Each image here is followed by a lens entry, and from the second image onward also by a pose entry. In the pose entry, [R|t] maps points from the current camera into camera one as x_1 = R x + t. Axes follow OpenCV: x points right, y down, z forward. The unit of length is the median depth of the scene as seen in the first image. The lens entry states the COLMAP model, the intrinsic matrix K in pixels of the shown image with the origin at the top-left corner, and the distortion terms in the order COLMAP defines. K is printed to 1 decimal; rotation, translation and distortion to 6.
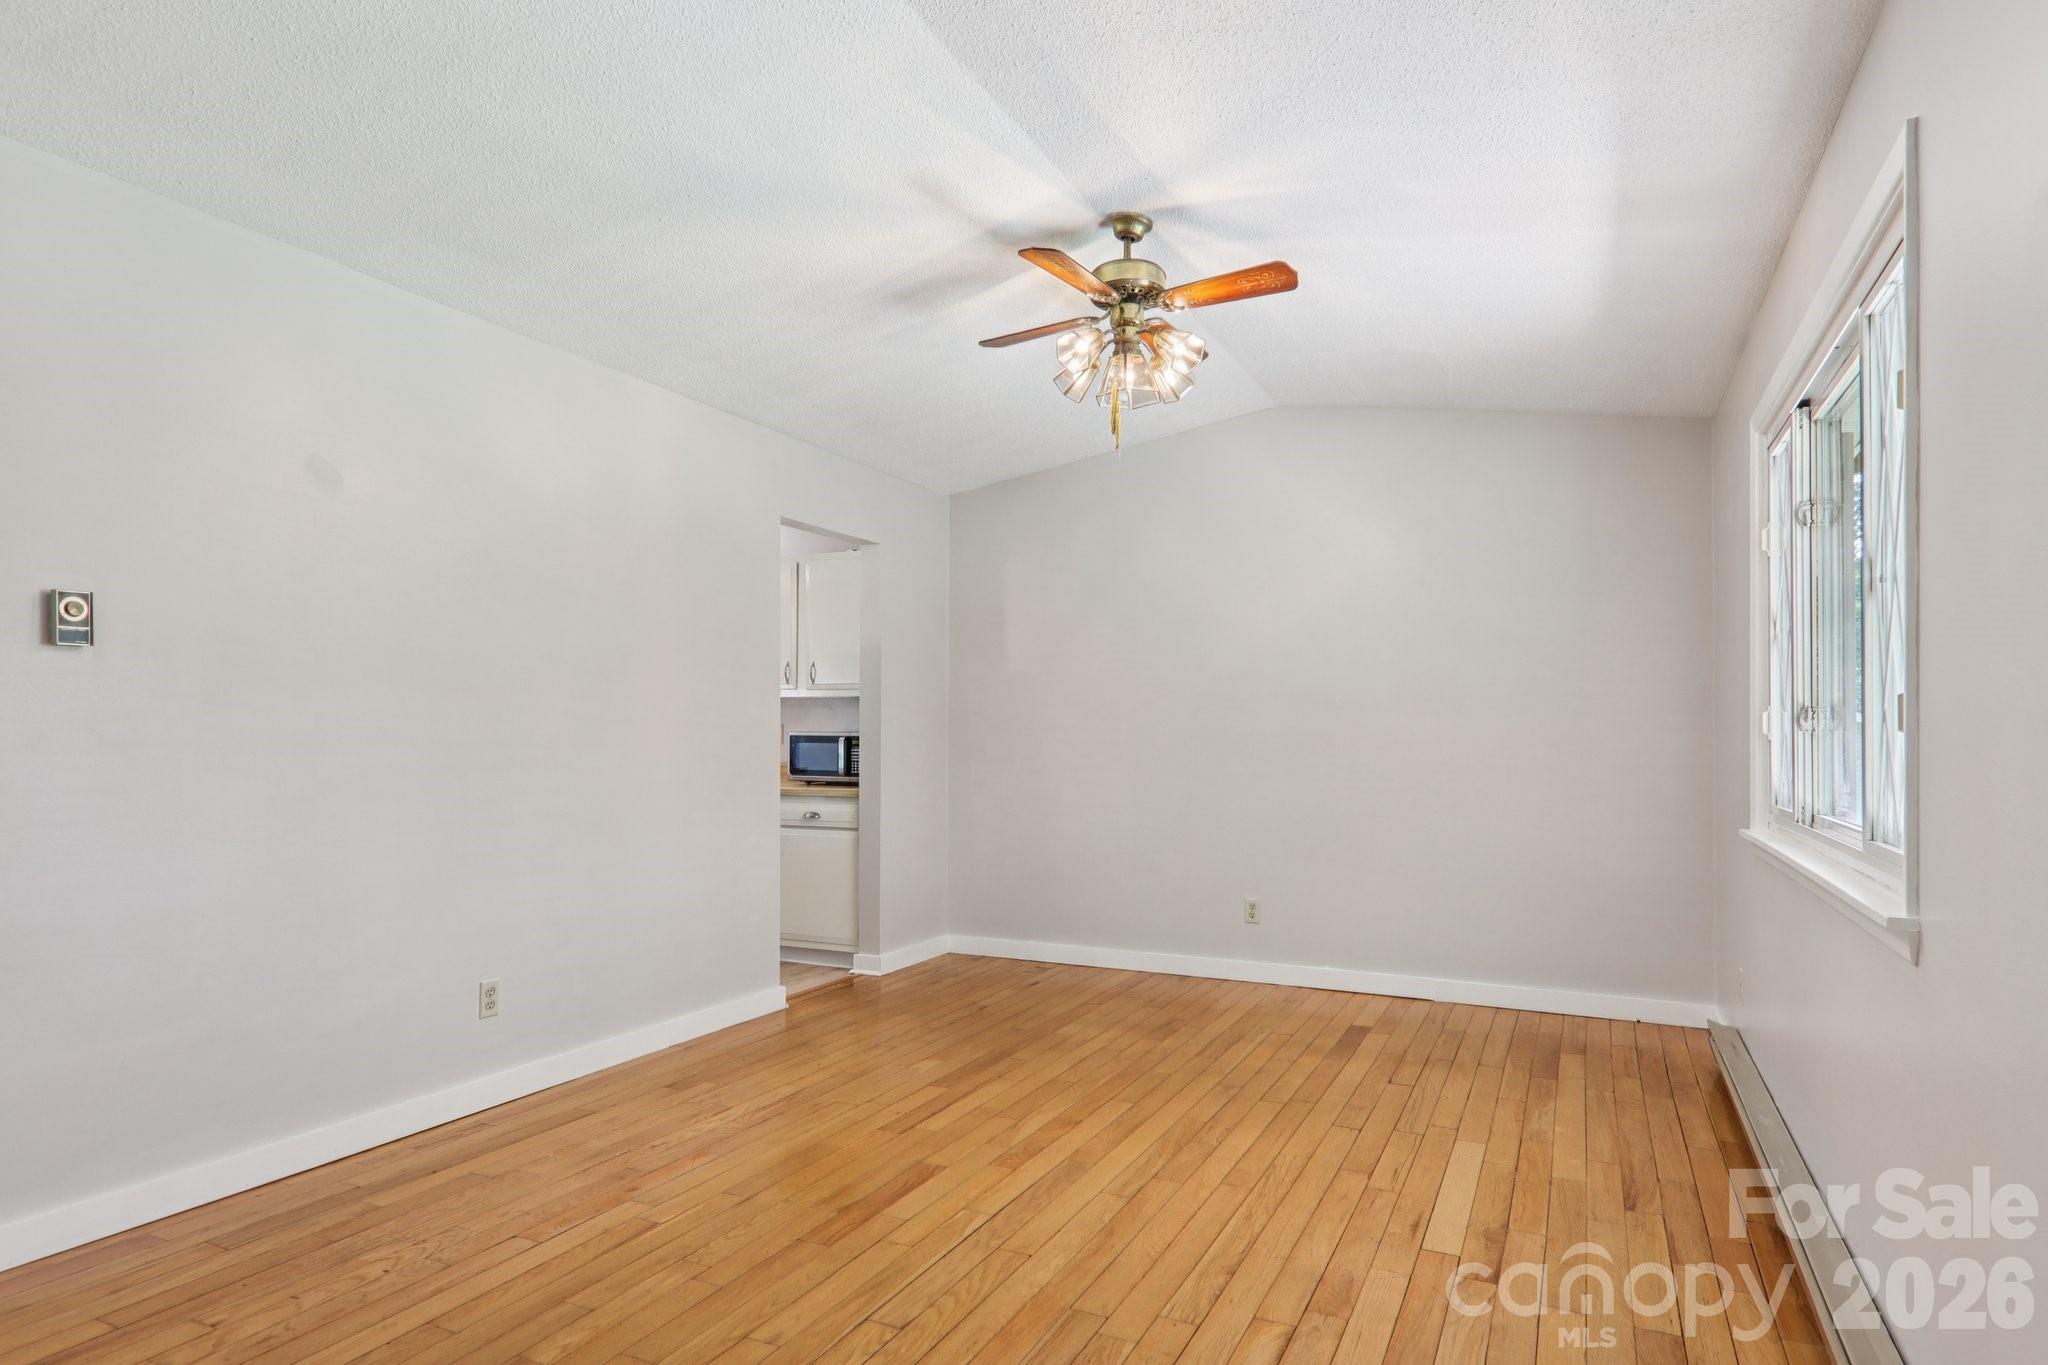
lens RADIAL K [[1167.6, 0, 1012.1], [0, 1167.6, 737.2], [0, 0, 1]] dist [0.028008, -0.000595]
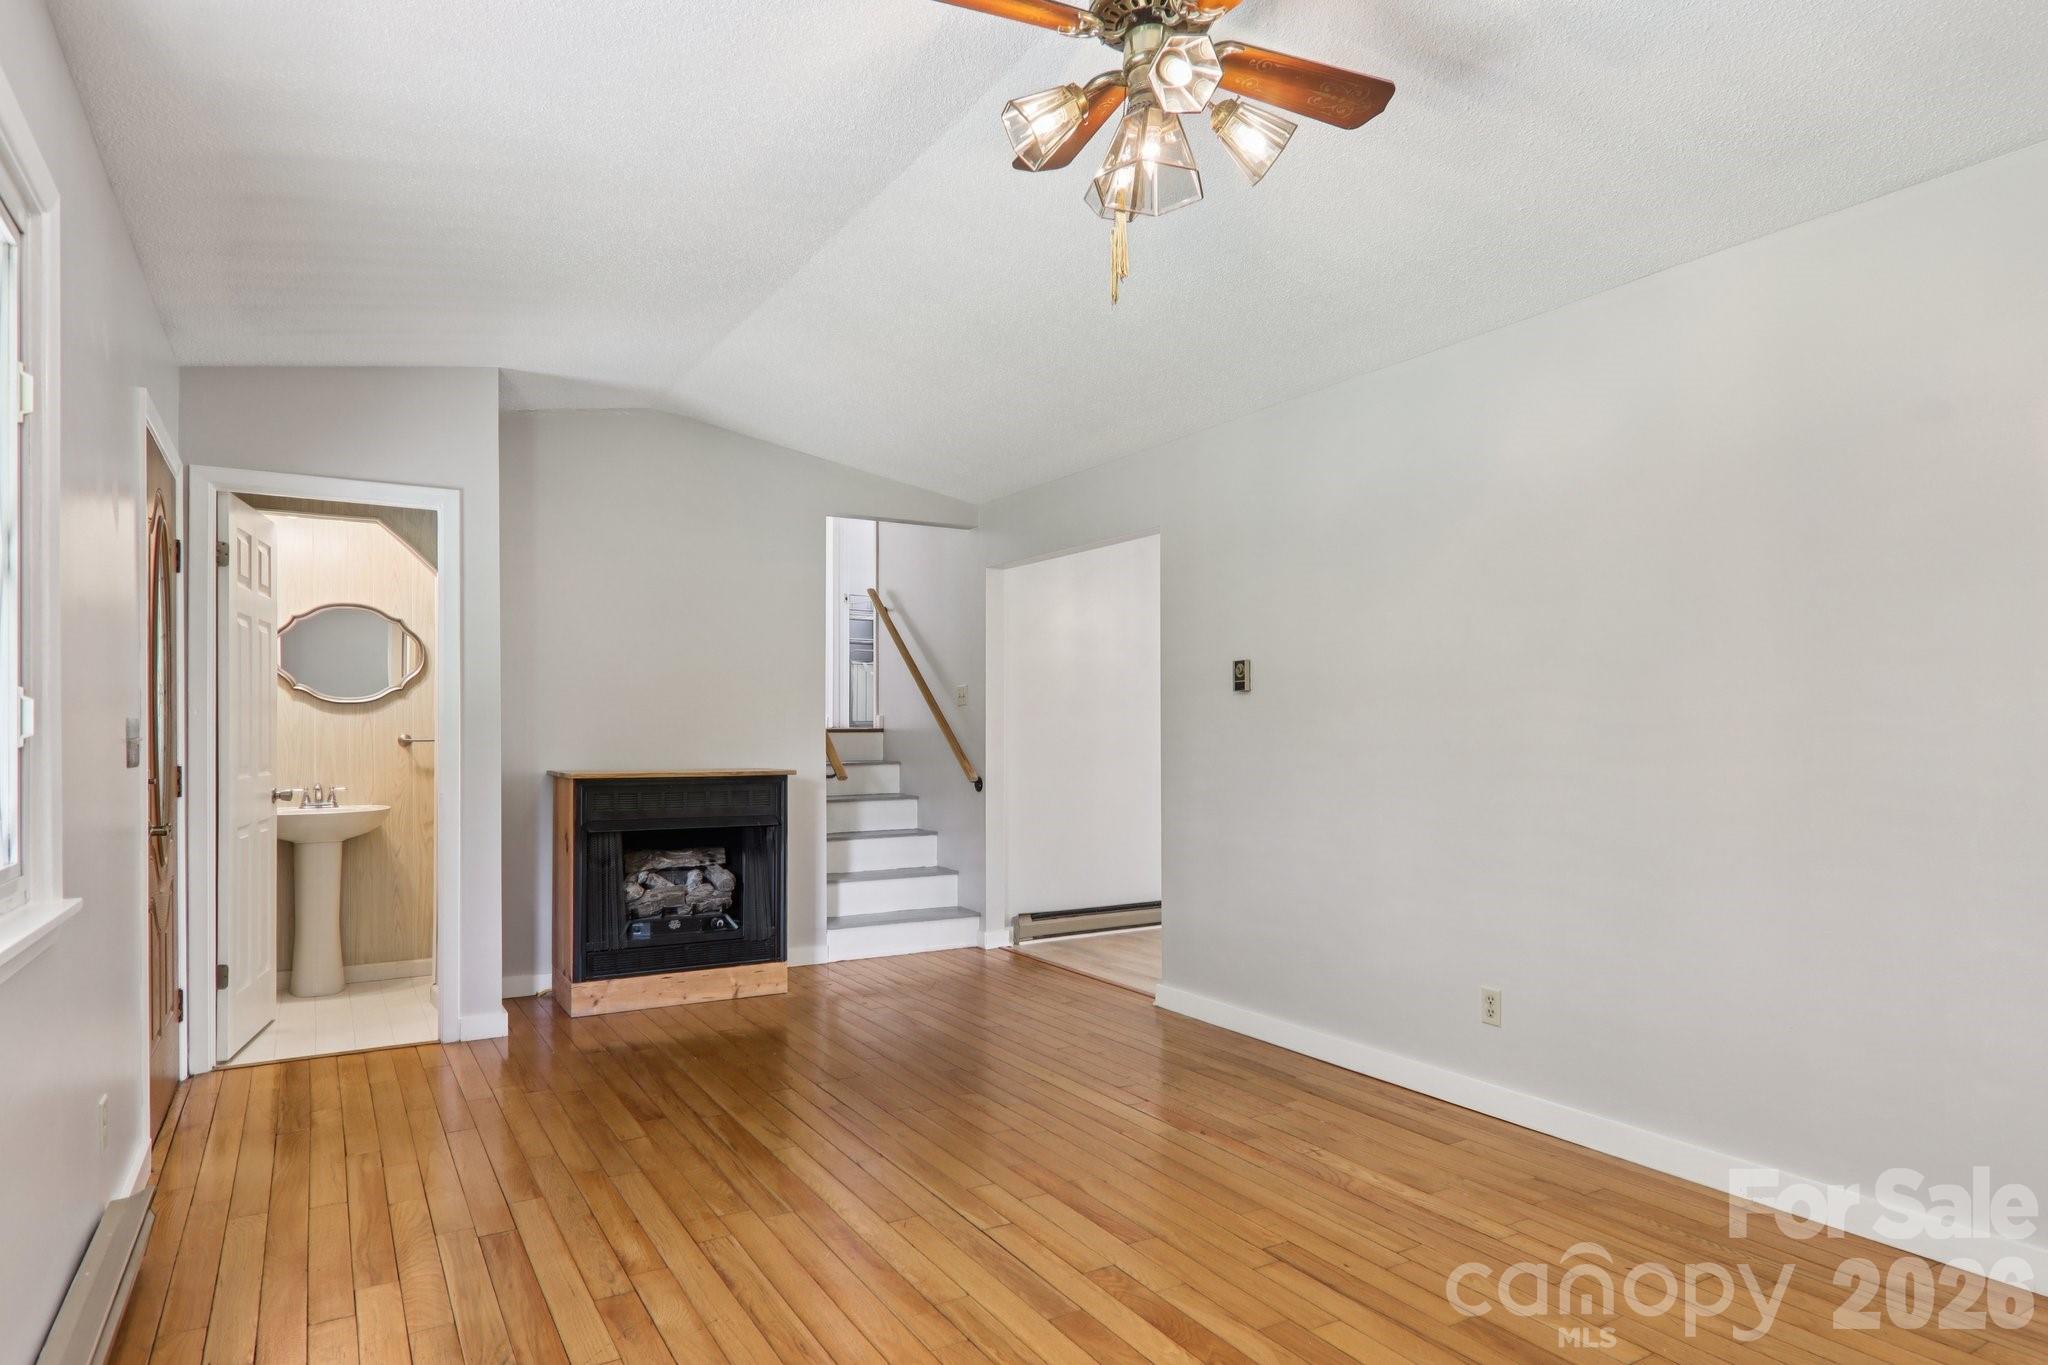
lens RADIAL K [[1167.6, 0, 1012.1], [0, 1167.6, 737.2], [0, 0, 1]] dist [0.028008, -0.000595]
pose [[-0.545334, -0.002320, -0.838215, 0.648411], [-0.002726, 0.999996, -0.000994, -0.004721], [0.838214, 0.001743, -0.545338, 1.267911]]
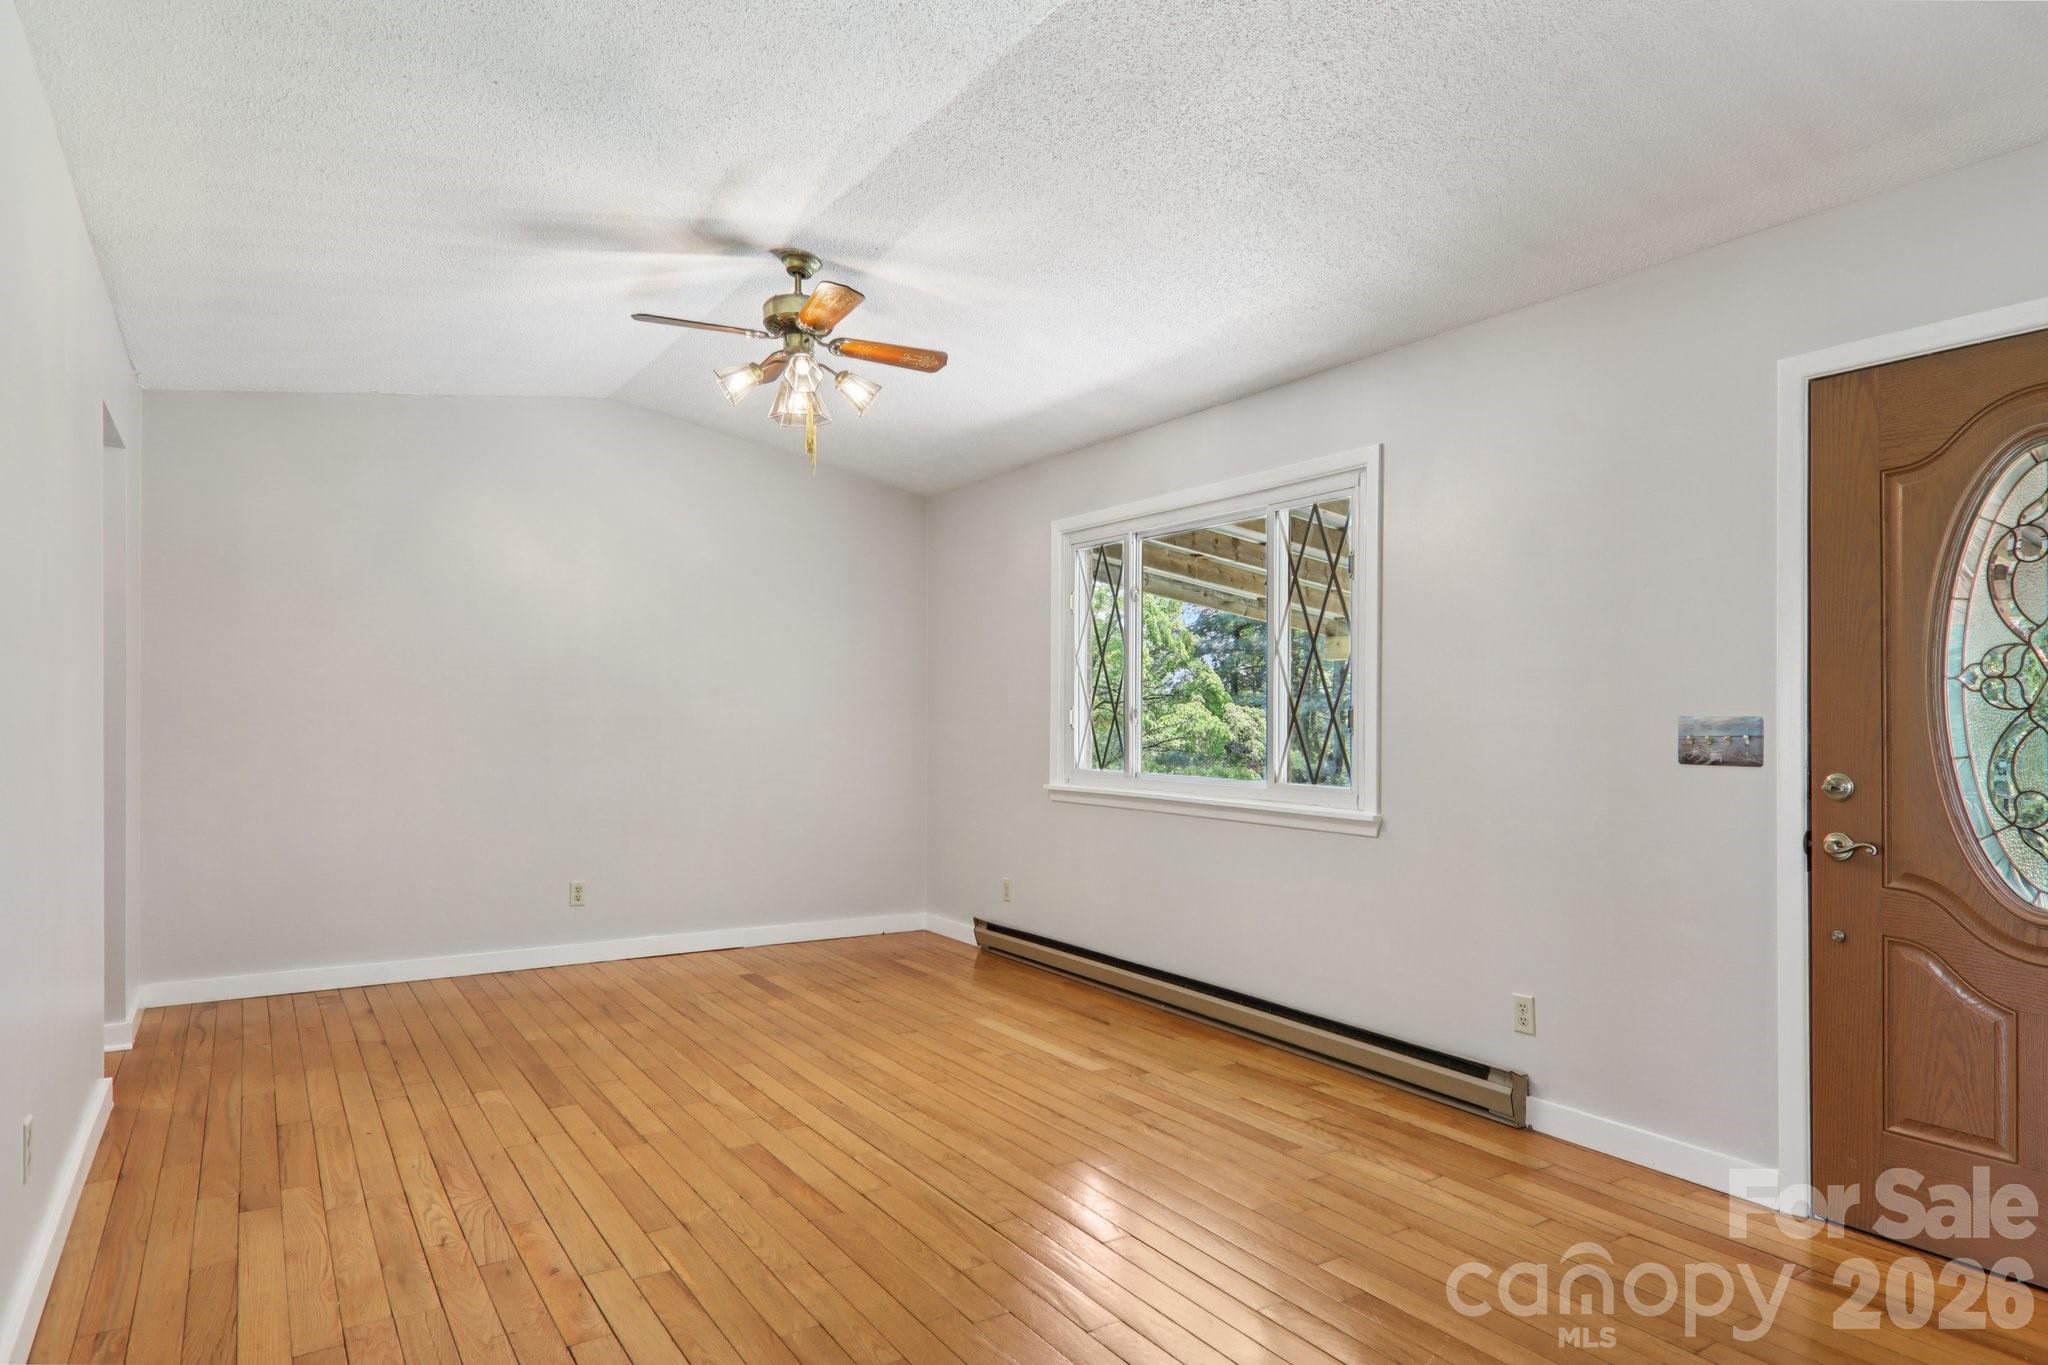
lens RADIAL K [[1176.2, 0, 1026.4], [0, 1176.2, 721.5], [0, 0, 1]] dist [0.025482, -0.030606]
pose [[0.500917, 0.003264, 0.865489, -0.757047], [-0.010281, 0.999945, 0.002179, -0.007955], [-0.865434, -0.009990, 0.500923, 0.254620]]
